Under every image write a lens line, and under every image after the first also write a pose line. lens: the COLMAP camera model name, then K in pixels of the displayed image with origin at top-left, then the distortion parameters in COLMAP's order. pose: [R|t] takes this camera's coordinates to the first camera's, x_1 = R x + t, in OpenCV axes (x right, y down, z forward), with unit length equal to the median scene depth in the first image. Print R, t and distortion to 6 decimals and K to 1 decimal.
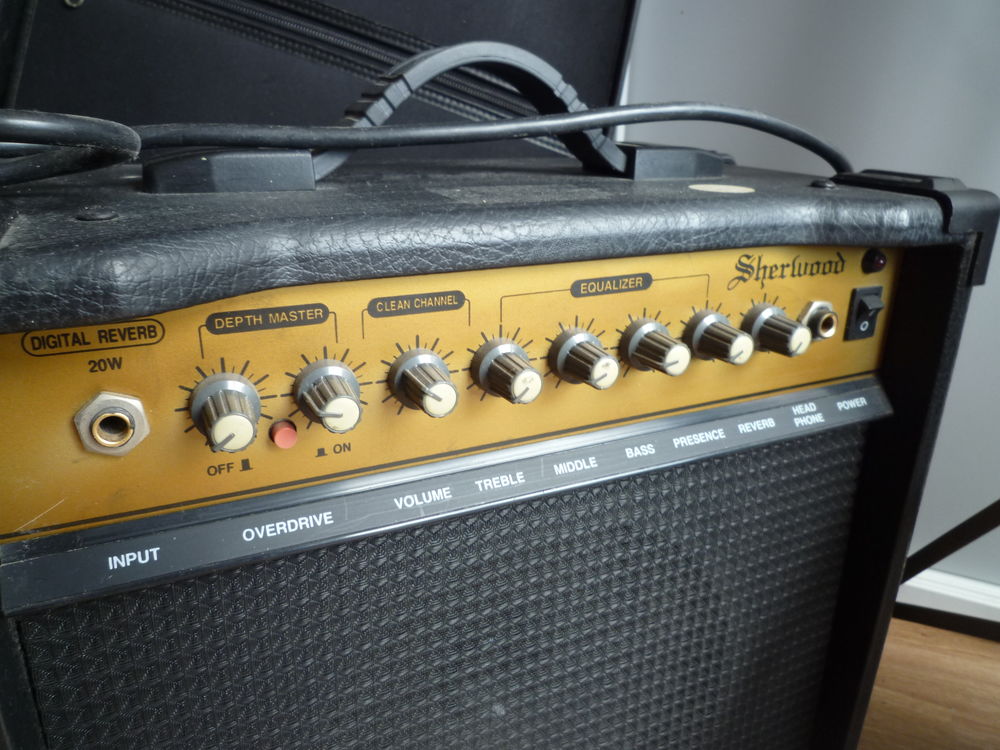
lens RADIAL K [[738.2, 0, 500.0], [0, 738.2, 375.0], [0, 0, 1]] dist [-0.004073, -0.042156]
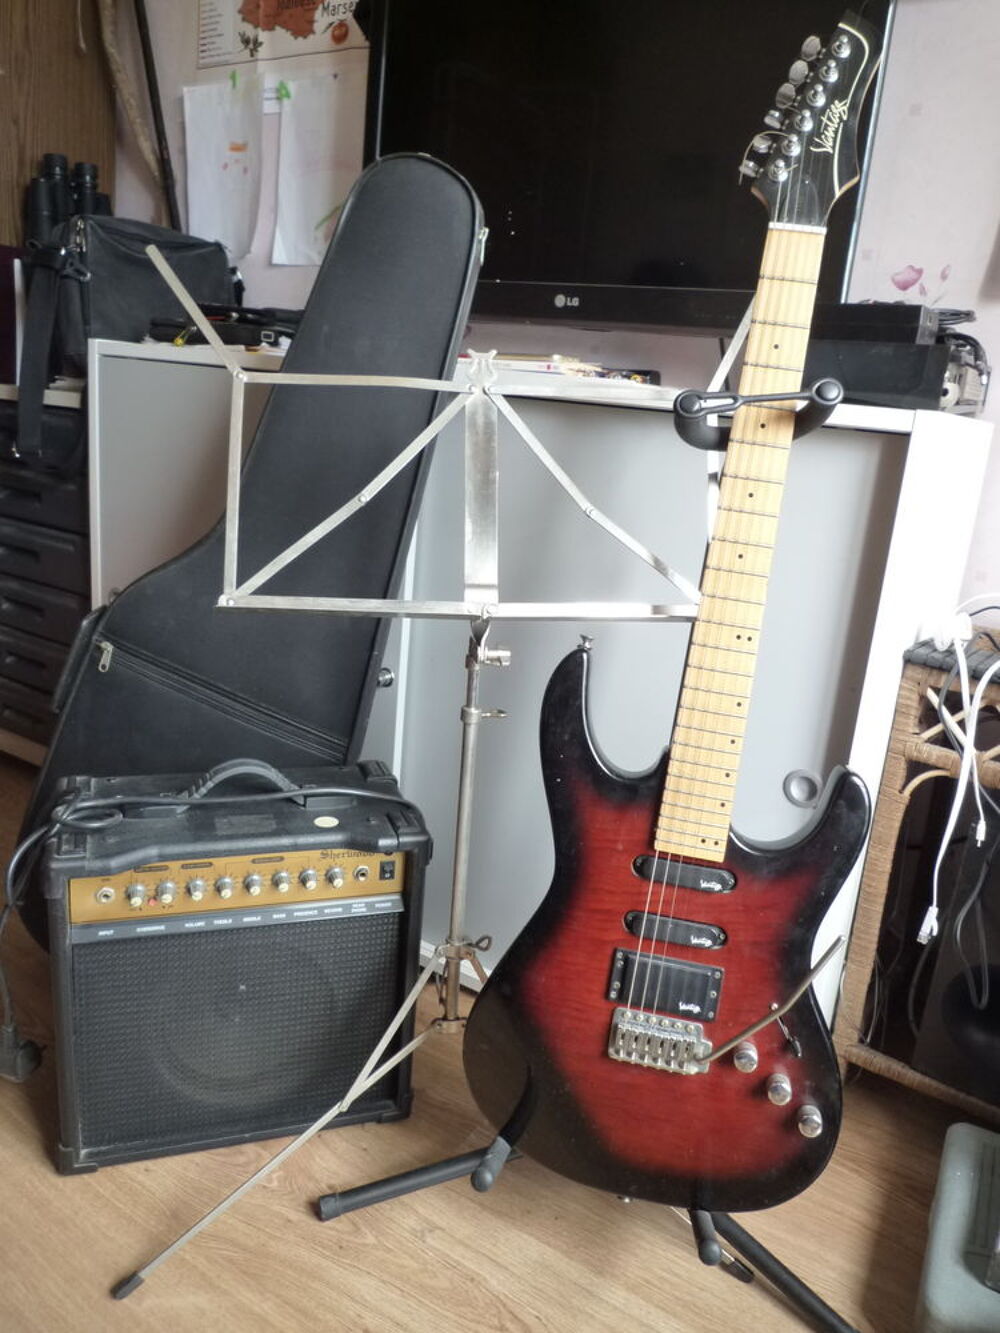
lens RADIAL K [[984.0, 0, 511.2], [0, 984.0, 684.8], [0, 0, 1]] dist [-0.004073, -0.042156]
pose [[0.993441, 0.091912, -0.068025, 1.361097], [-0.096866, 0.992580, -0.073503, -0.640556], [0.060764, 0.079610, 0.994972, -3.029905]]
